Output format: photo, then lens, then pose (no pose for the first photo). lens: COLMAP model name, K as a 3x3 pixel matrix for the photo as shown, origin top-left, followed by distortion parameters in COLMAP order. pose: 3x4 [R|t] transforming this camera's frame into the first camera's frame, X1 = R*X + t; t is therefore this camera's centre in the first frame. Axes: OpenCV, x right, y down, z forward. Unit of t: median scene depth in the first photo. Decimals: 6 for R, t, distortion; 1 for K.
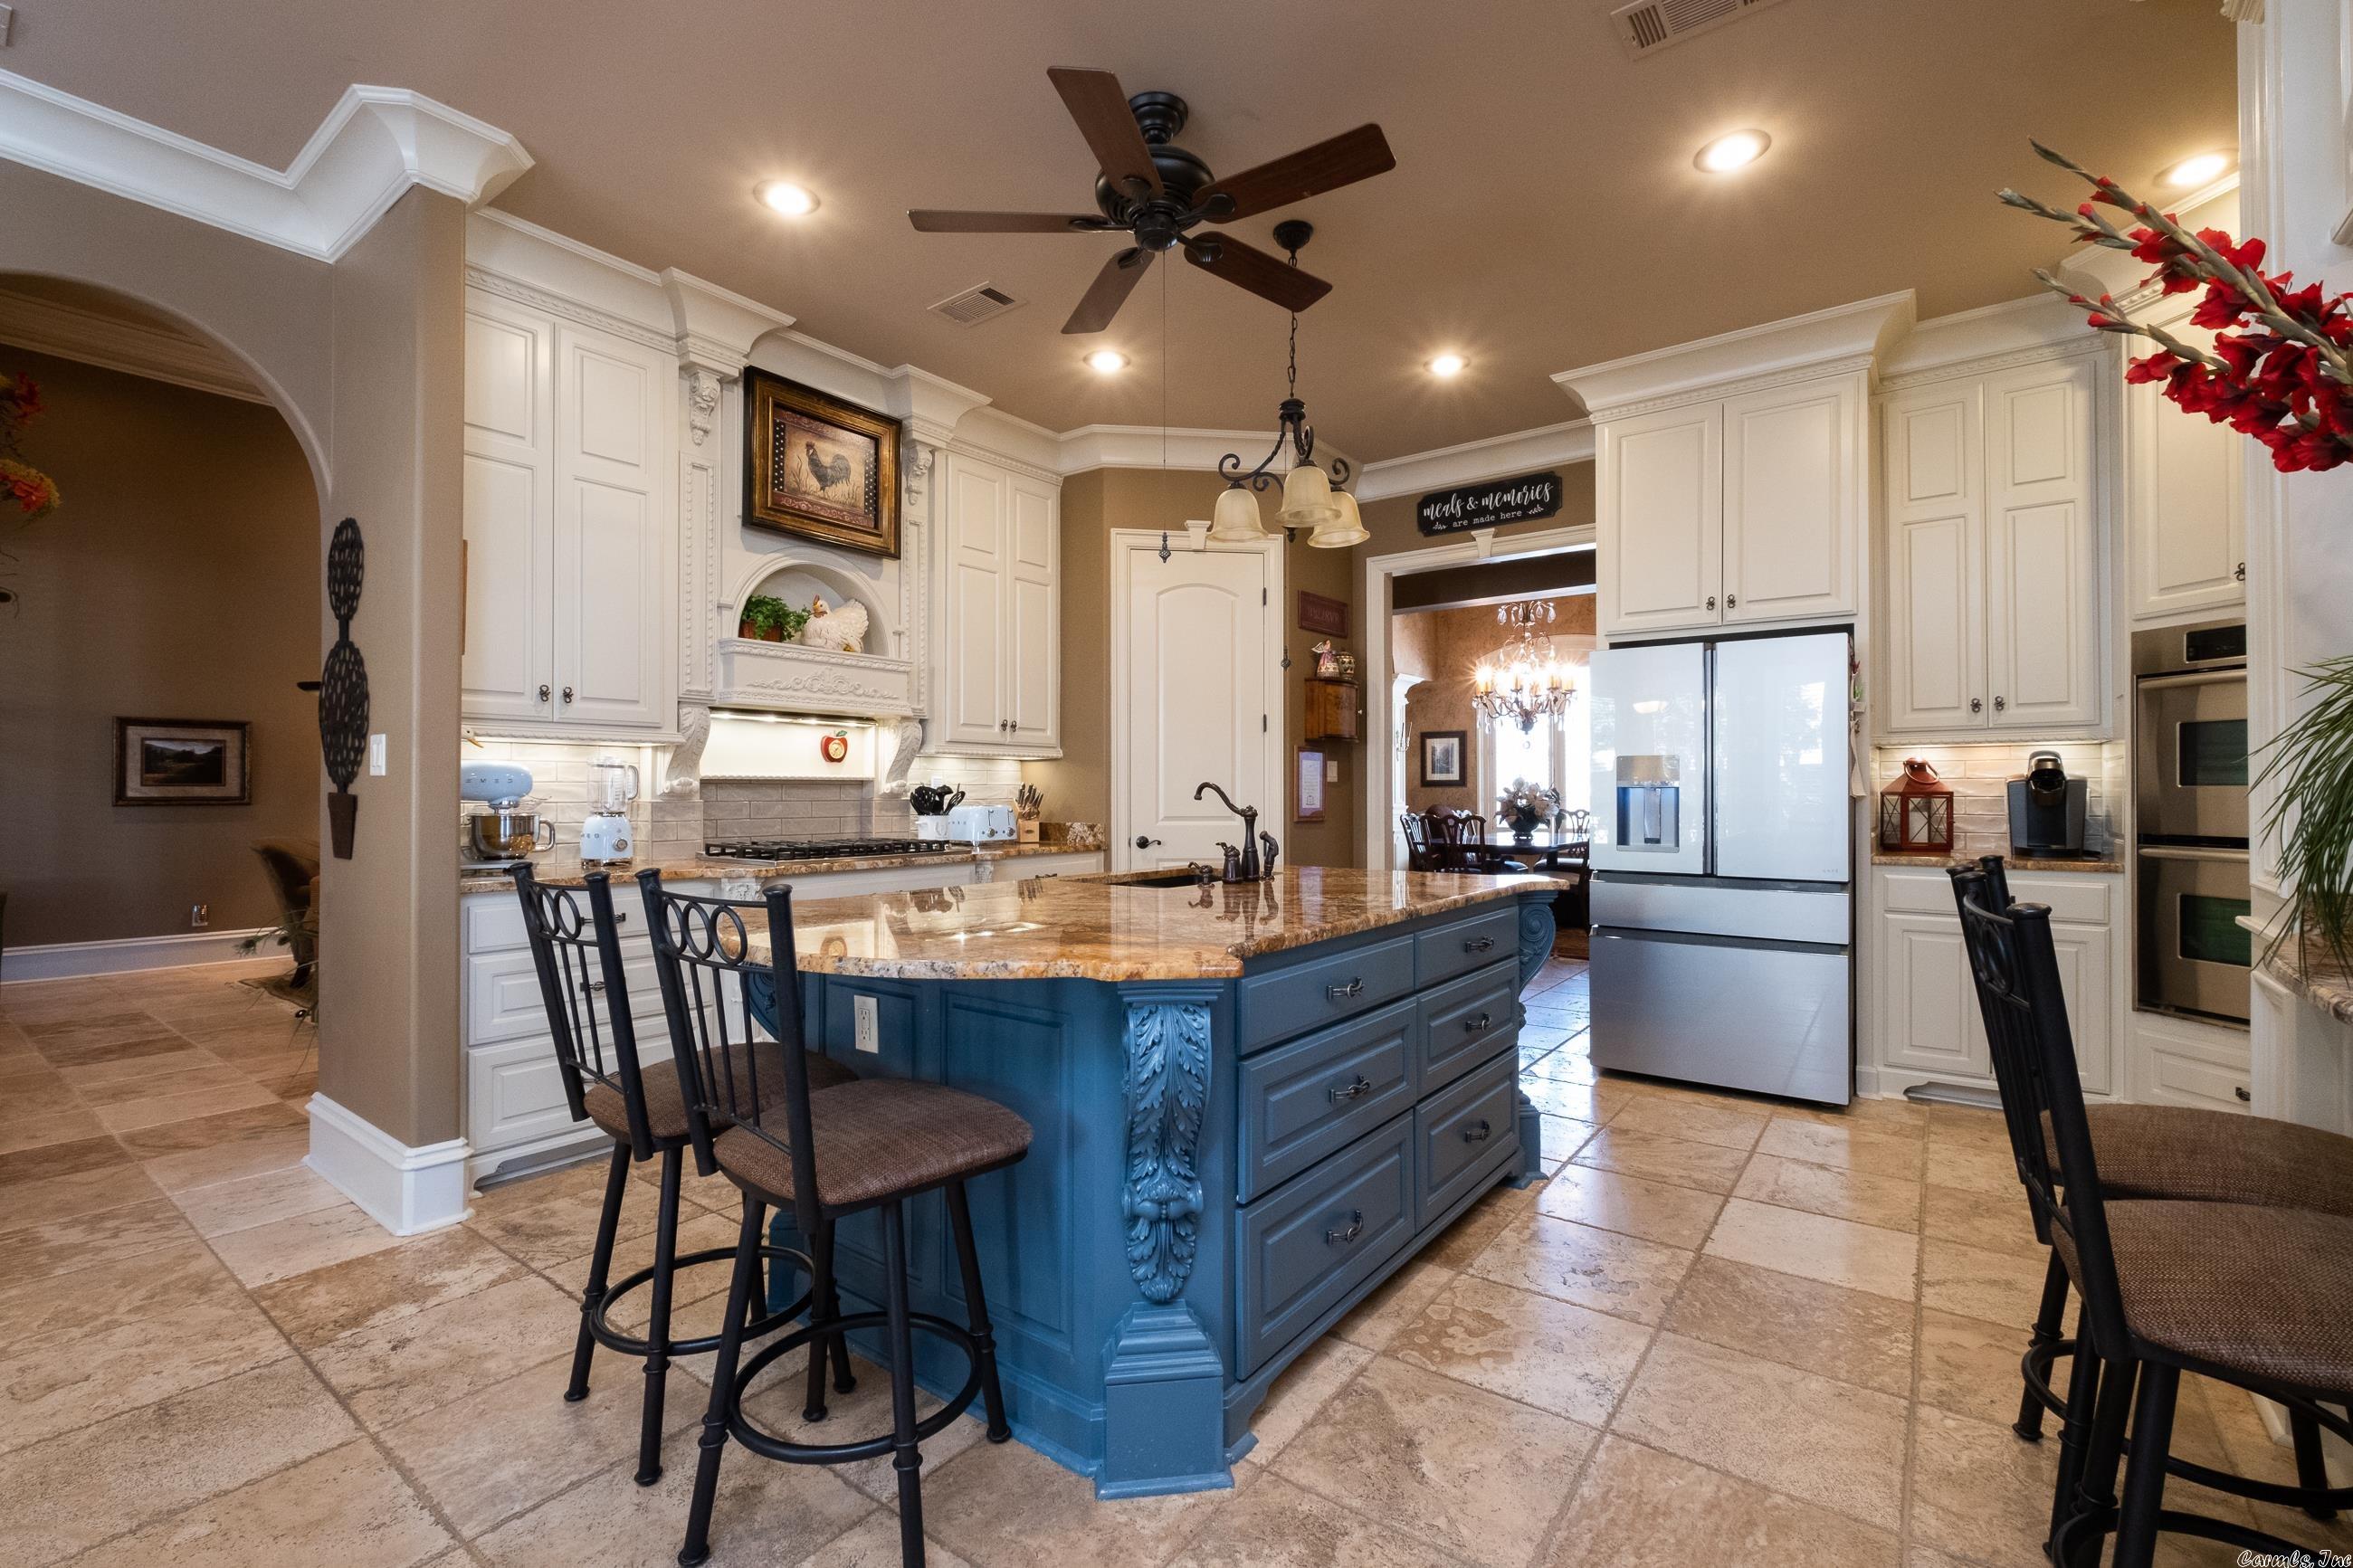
lens RADIAL K [[1029.9, 0, 1176.5], [0, 1029.9, 784.0], [0, 0, 1]] dist [-0.001026, -0.000297]
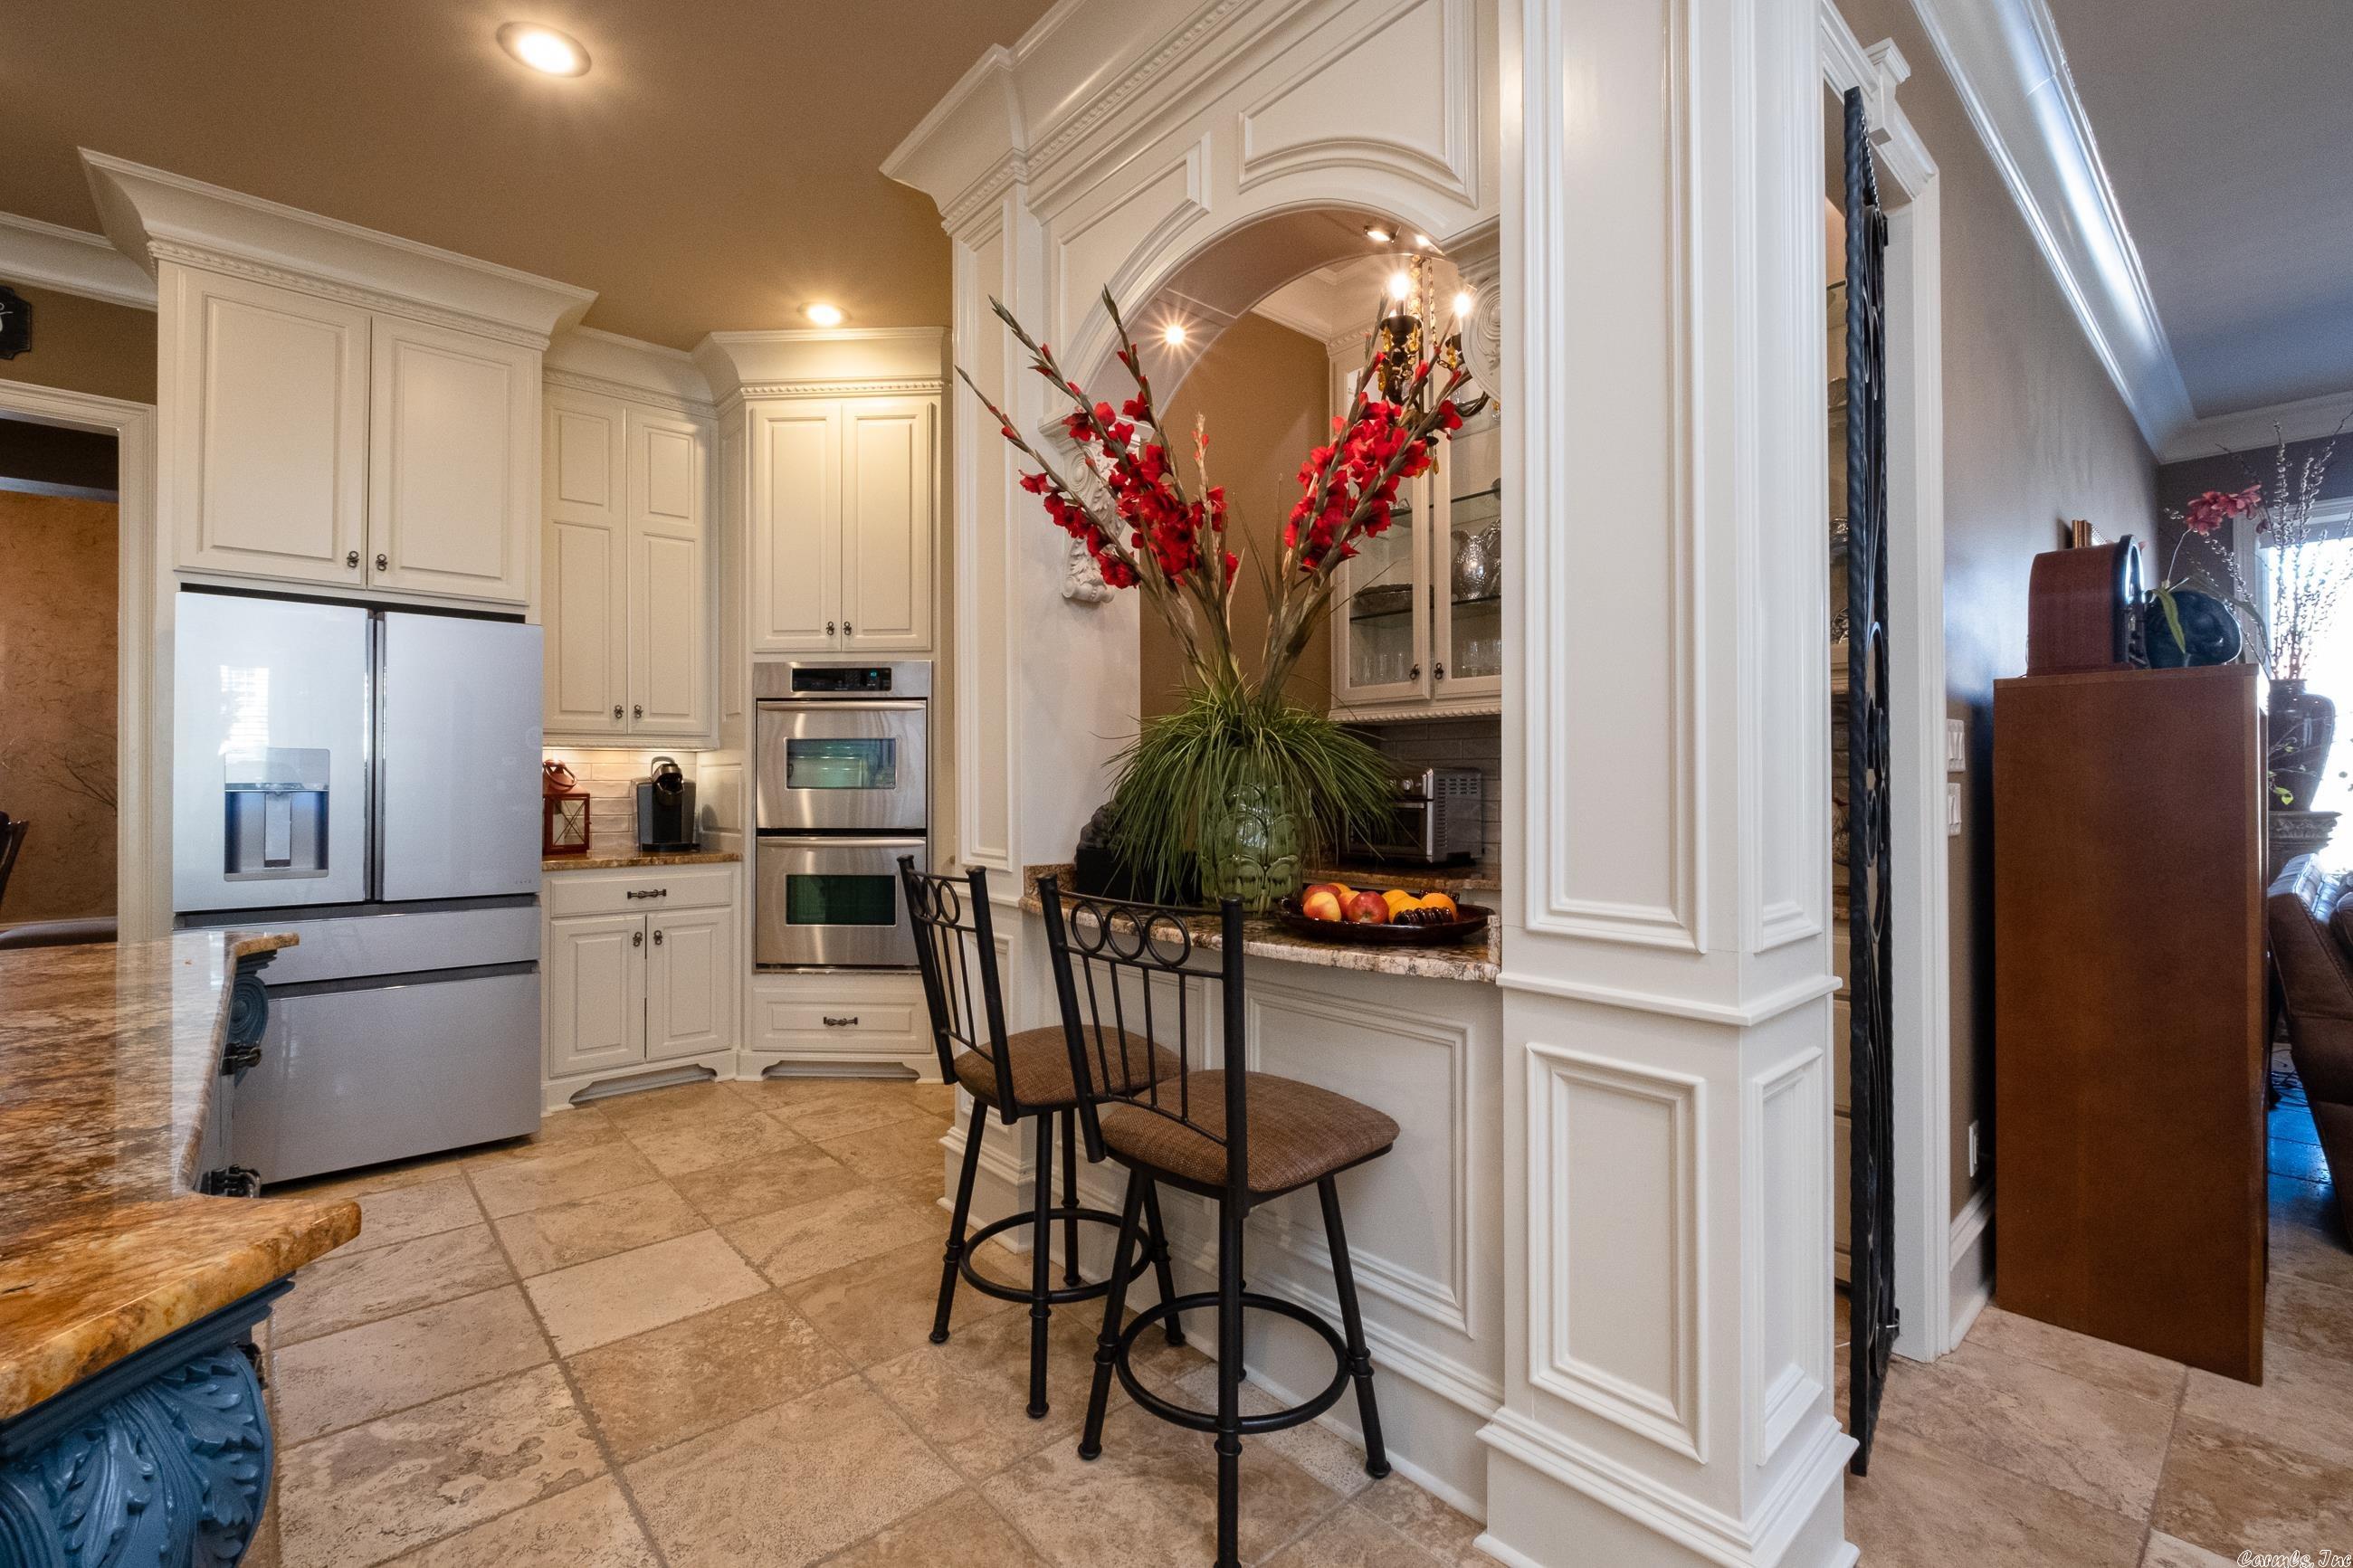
lens RADIAL K [[1020.4, 0, 1176.6], [0, 1020.4, 774.6], [0, 0, 1]] dist [-0.005354, 0.000137]
pose [[0.200090, 0.009345, 0.979733, -0.120984], [-0.005968, 0.999948, -0.008319, -0.006389], [-0.979759, -0.004182, 0.200136, 0.217113]]
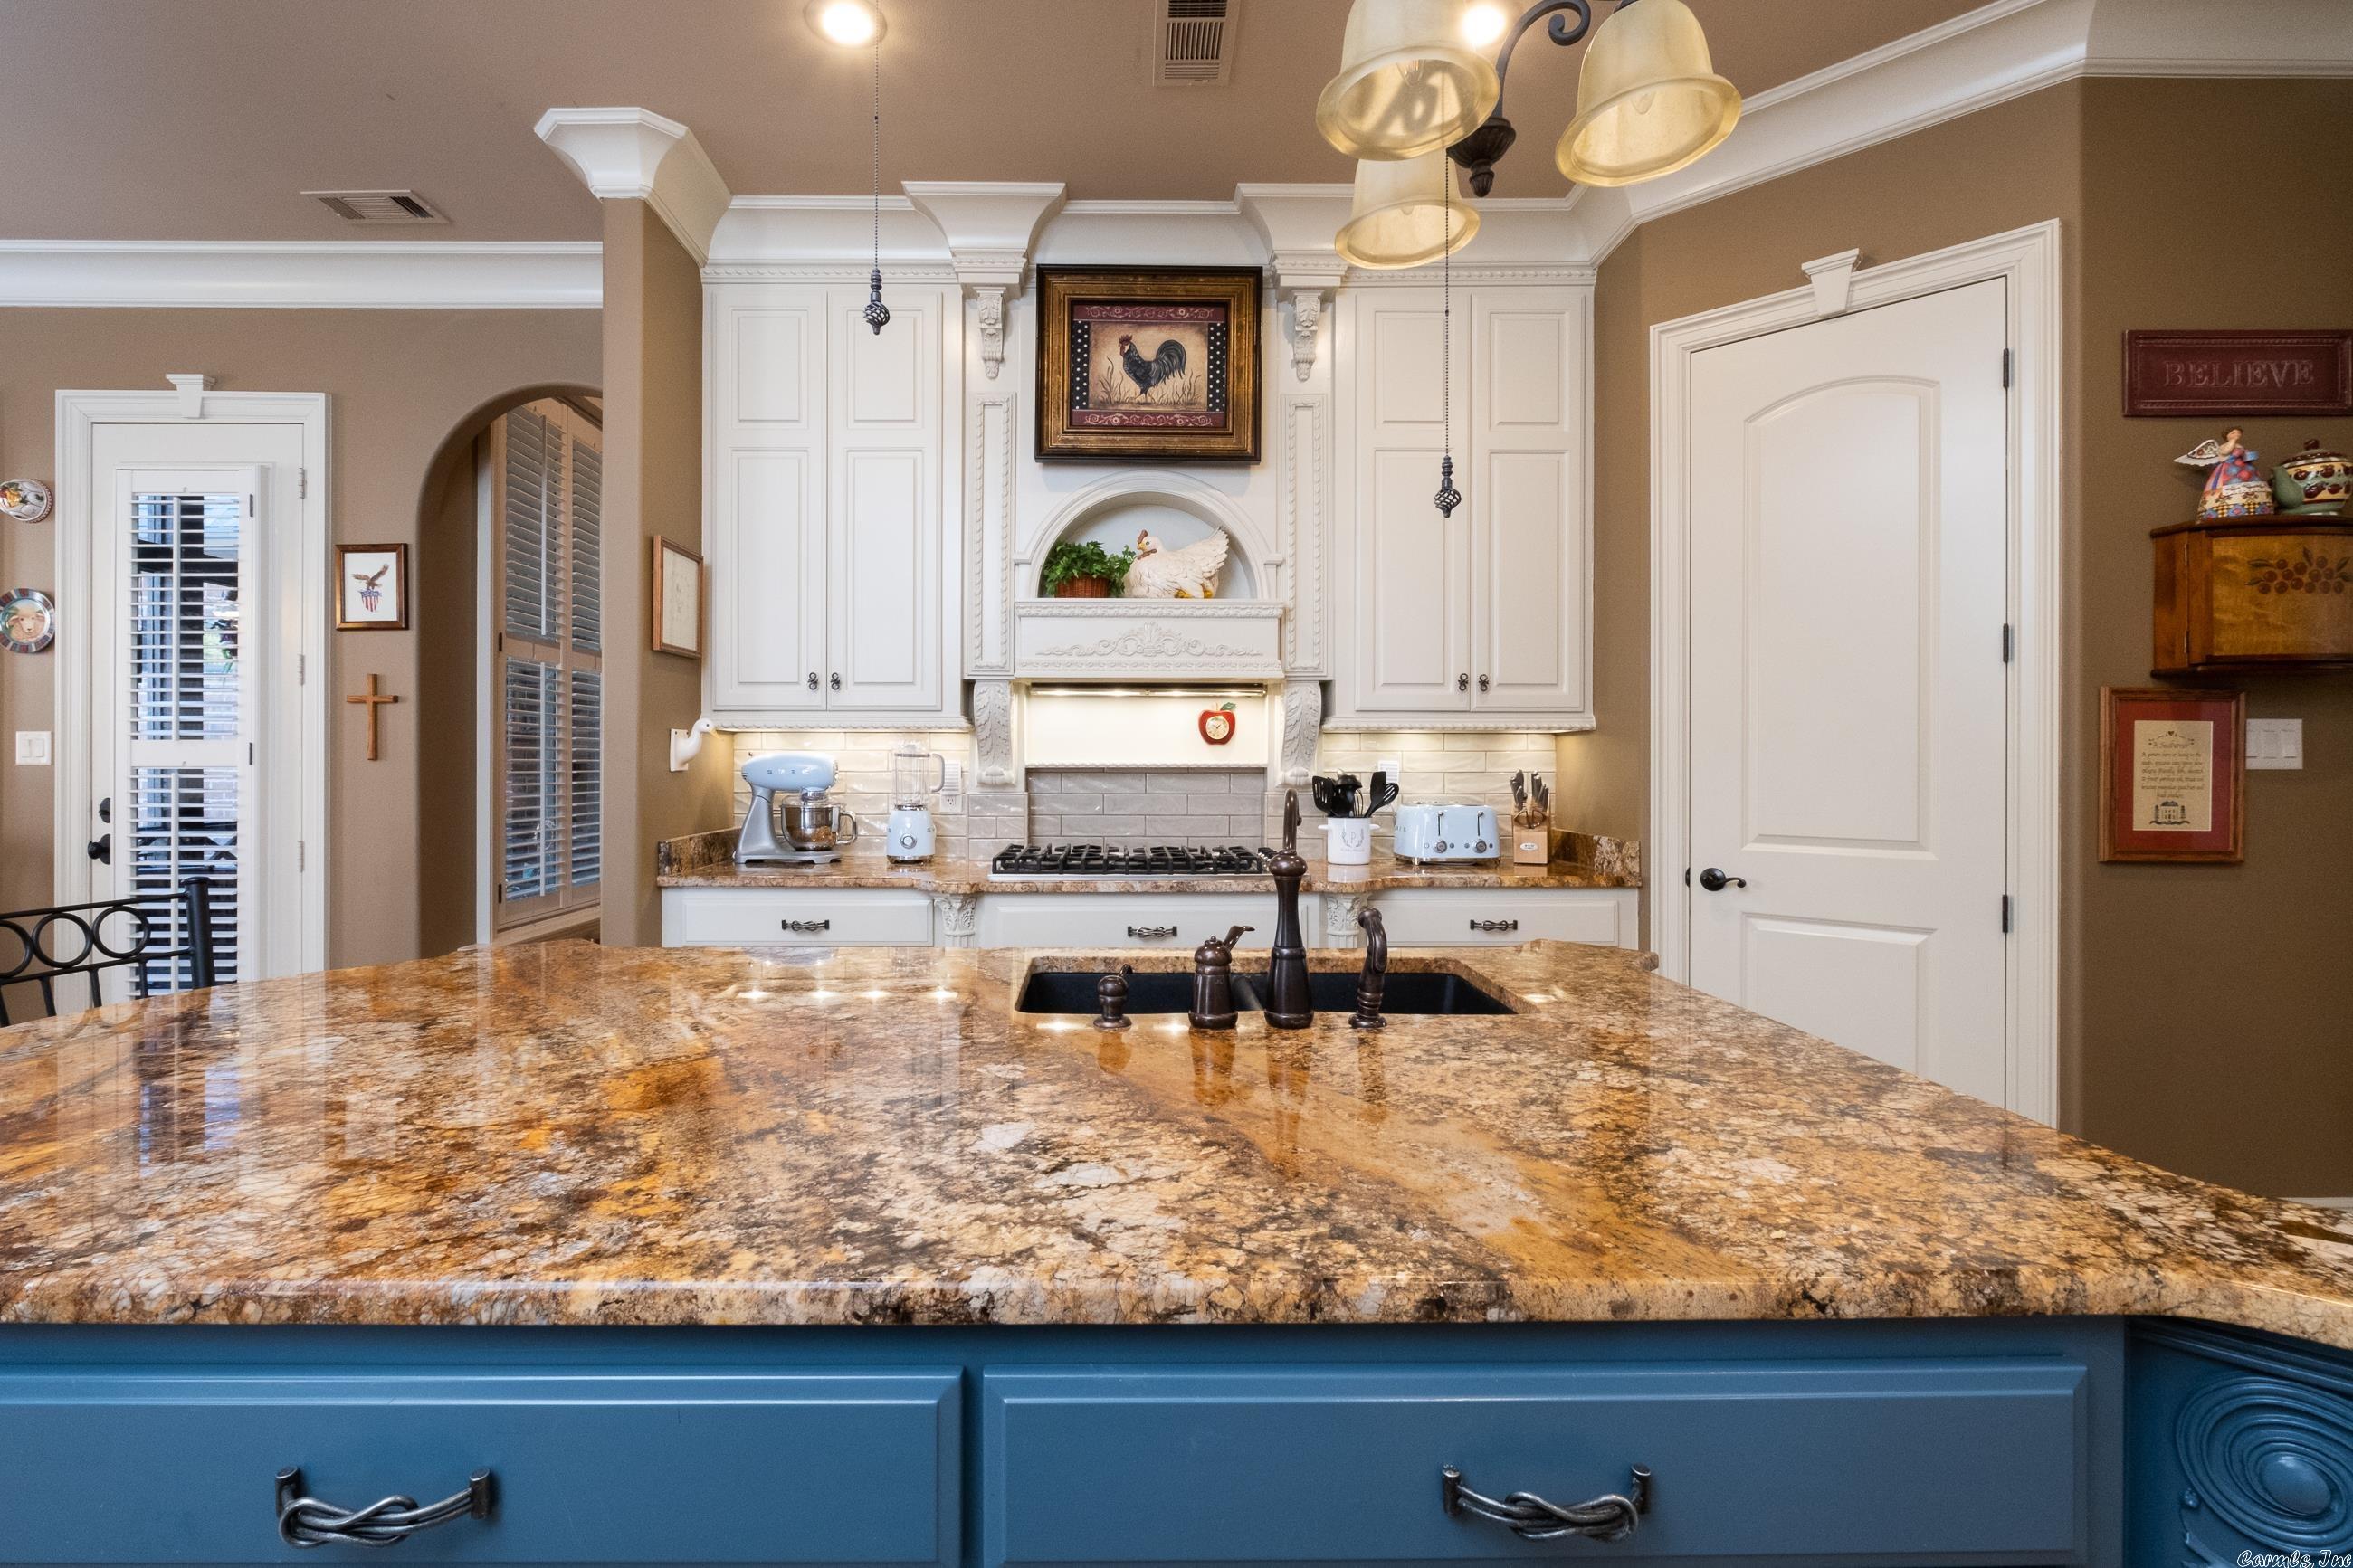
lens RADIAL K [[1072.9, 0, 1106.4], [0, 1072.9, 763.5], [0, 0, 1]] dist [-0.001396, -0.000141]
pose [[0.606813, 0.002039, -0.794842, 0.280558], [0.004959, 0.999968, 0.006350, -0.013176], [0.794829, -0.007795, 0.606783, 0.489632]]
